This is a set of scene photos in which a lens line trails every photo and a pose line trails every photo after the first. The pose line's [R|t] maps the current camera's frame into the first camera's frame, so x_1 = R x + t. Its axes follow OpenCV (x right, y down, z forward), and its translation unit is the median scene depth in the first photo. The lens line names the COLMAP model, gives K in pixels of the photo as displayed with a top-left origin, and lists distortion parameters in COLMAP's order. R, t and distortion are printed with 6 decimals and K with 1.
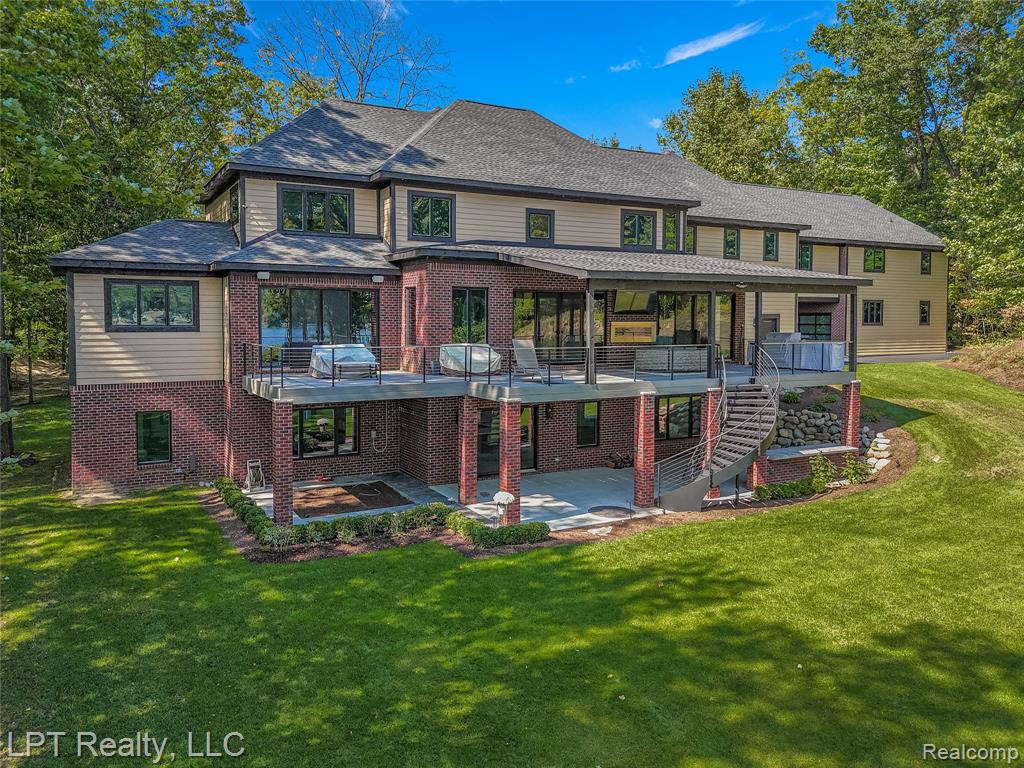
lens RADIAL K [[734.1, 0, 506.7], [0, 734.1, 338.4], [0, 0, 1]] dist [0.007833, 0.002111]
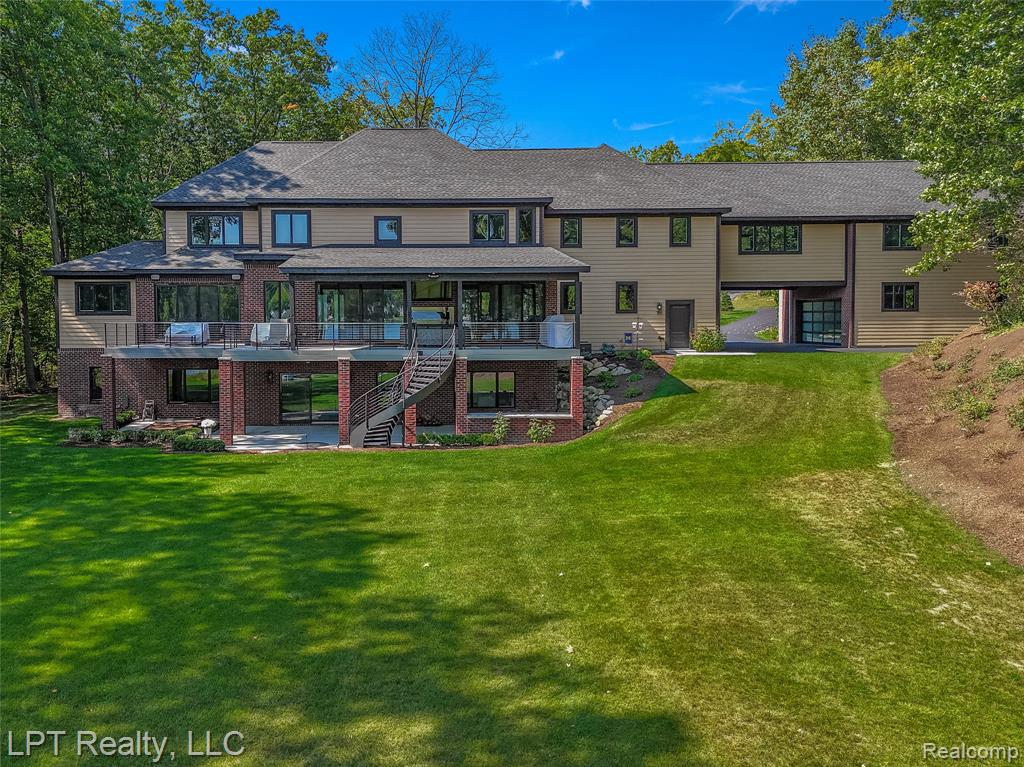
lens RADIAL K [[790.0, 0, 415.1], [0, 790.0, 343.1], [0, 0, 1]] dist [0.032694, -0.002670]
pose [[0.897993, 0.008748, -0.439922, 0.719670], [-0.006550, 0.999957, 0.006514, 0.028544], [0.439961, -0.002968, 0.898012, -0.176204]]
